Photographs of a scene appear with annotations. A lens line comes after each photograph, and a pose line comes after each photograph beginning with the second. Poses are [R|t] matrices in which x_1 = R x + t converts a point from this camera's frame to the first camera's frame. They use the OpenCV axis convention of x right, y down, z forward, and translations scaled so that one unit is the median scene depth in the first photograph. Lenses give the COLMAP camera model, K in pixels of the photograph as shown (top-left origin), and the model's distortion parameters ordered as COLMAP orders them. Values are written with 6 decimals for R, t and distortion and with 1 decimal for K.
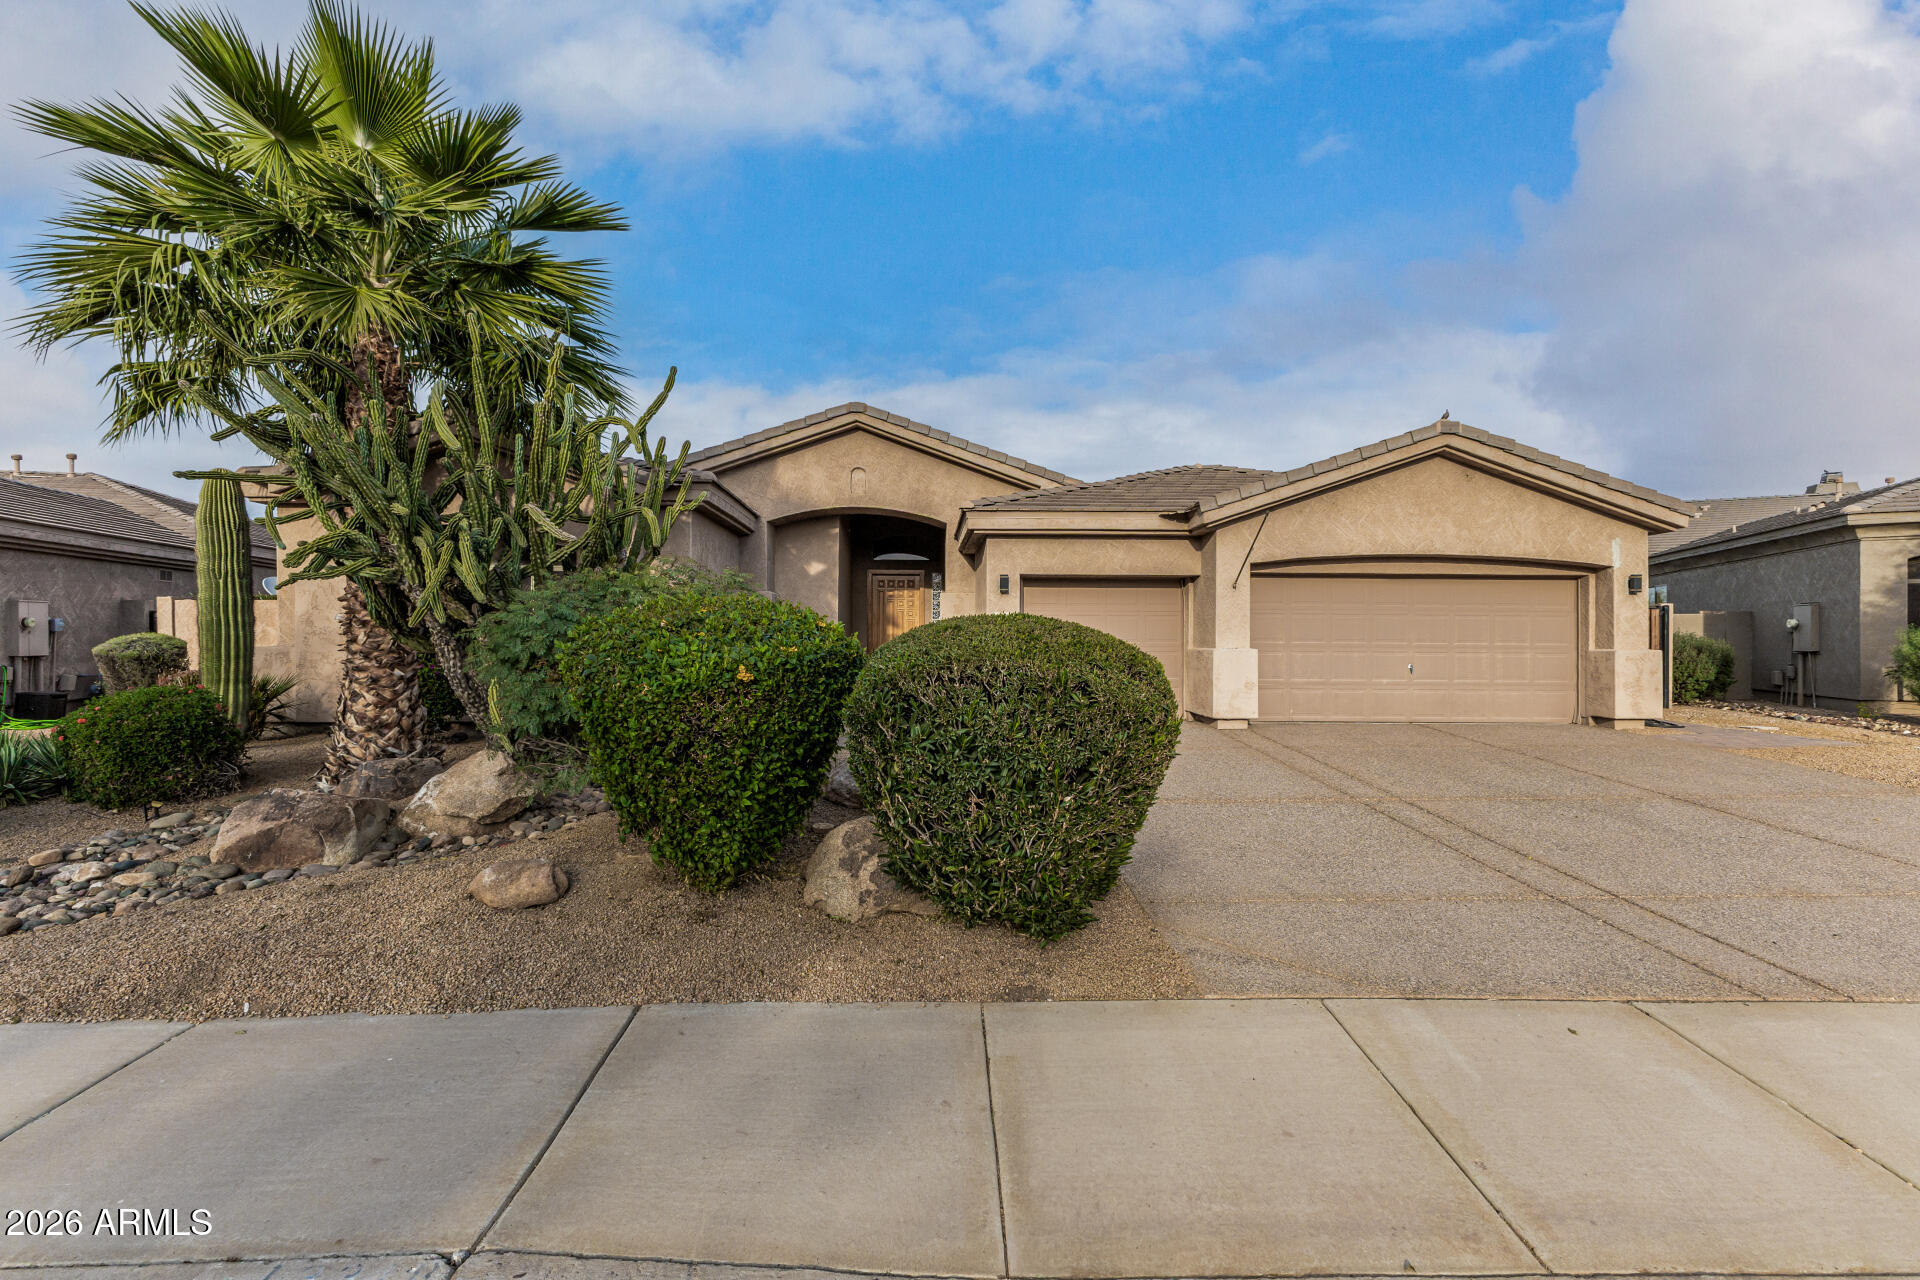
lens RADIAL K [[831.4, 0, 970.5], [0, 831.4, 644.2], [0, 0, 1]] dist [0.012049, -0.003153]
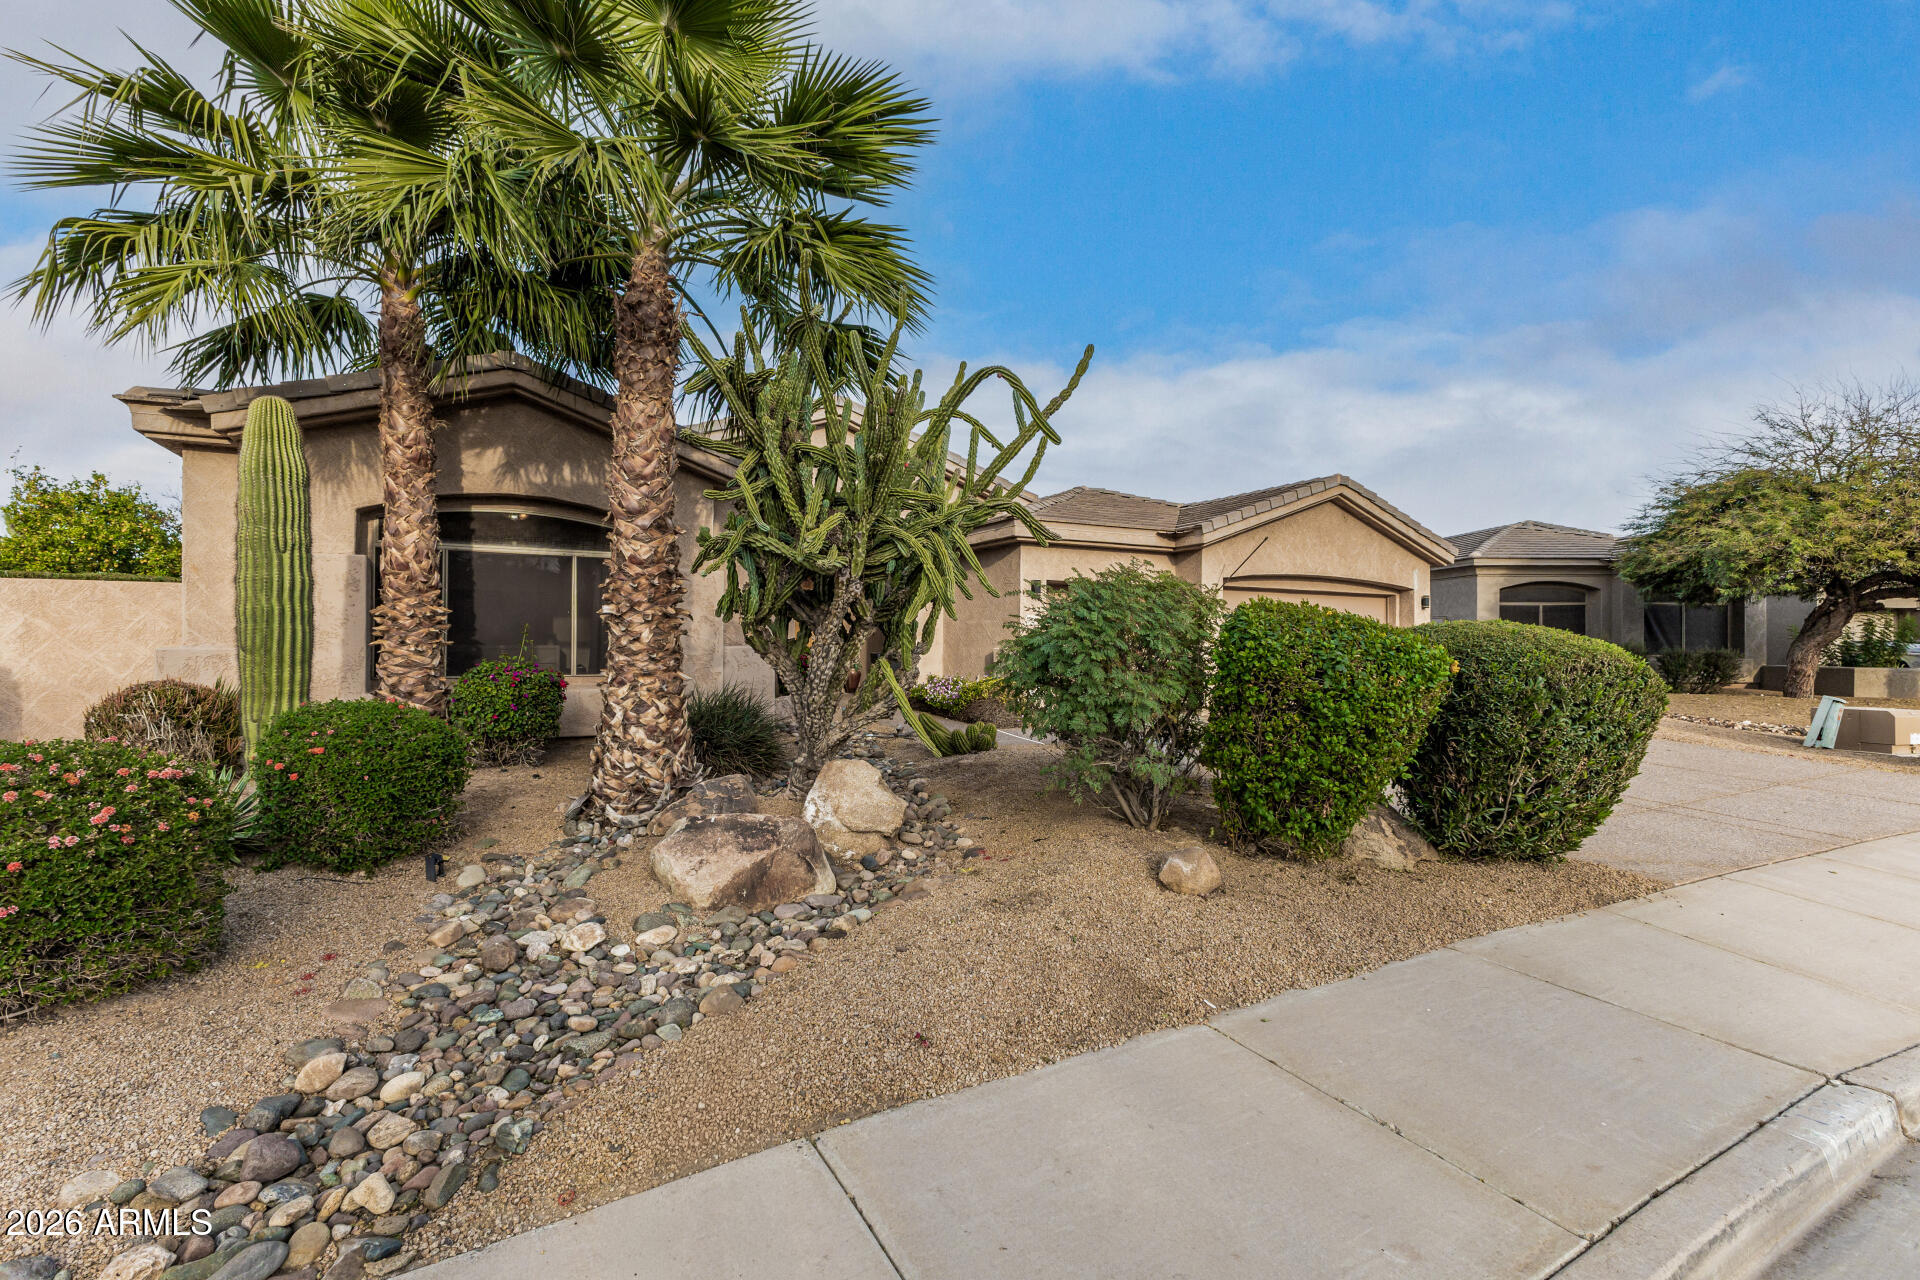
lens RADIAL K [[831.4, 0, 961.6], [0, 831.4, 643.8], [0, 0, 1]] dist [0.012049, -0.003153]
pose [[0.897816, 0.000846, 0.440370, -0.532033], [0.000539, 0.999995, -0.003019, 0.002352], [-0.440371, 0.002947, 0.897811, 0.079234]]
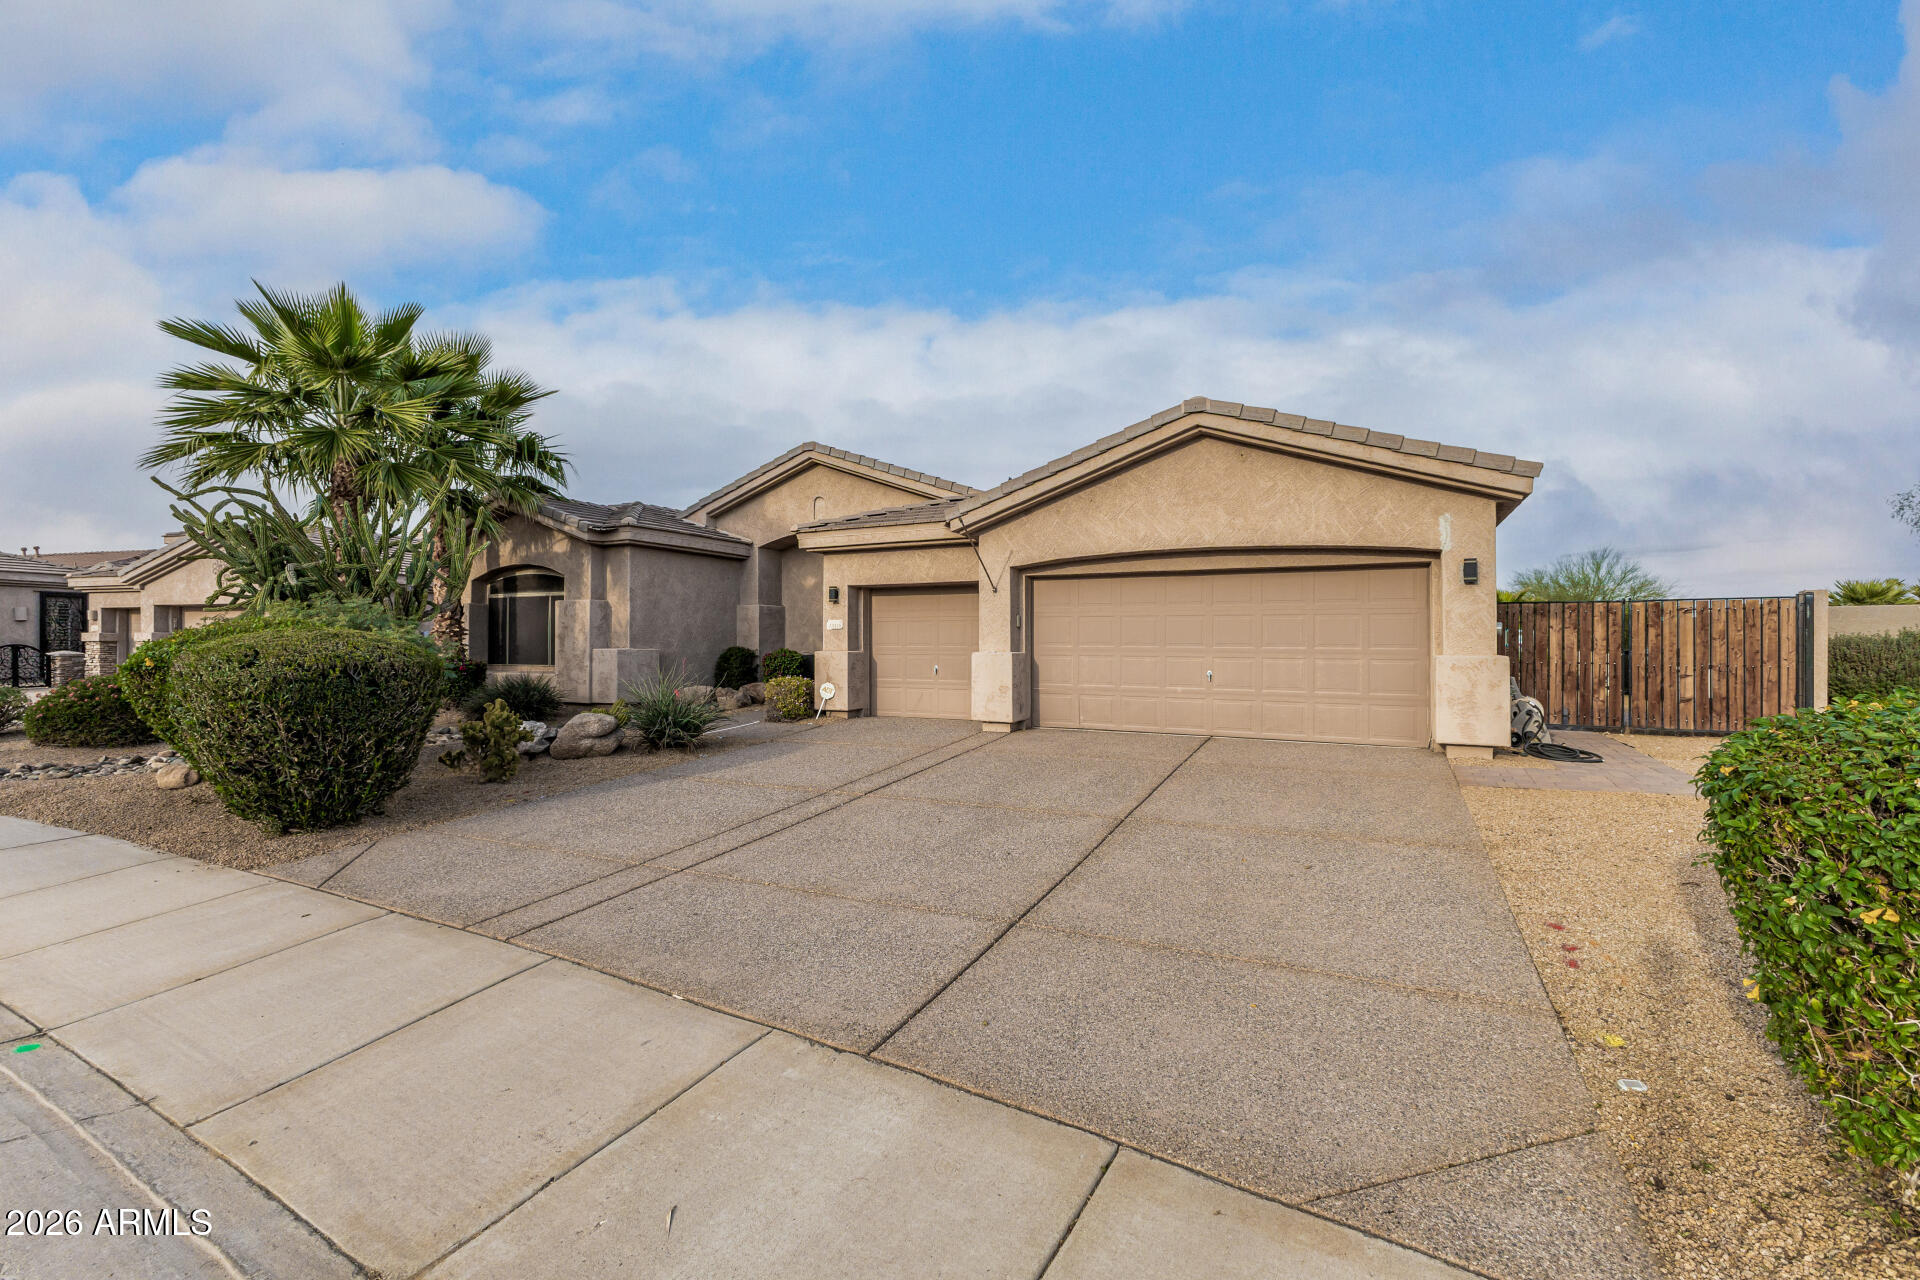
lens RADIAL K [[831.4, 0, 969.9], [0, 831.4, 637.8], [0, 0, 1]] dist [0.012049, -0.003153]
pose [[0.878286, -0.005139, -0.478108, 0.760511], [-0.002198, 0.999888, -0.014787, 0.002662], [0.478130, 0.014038, 0.878177, 0.100796]]
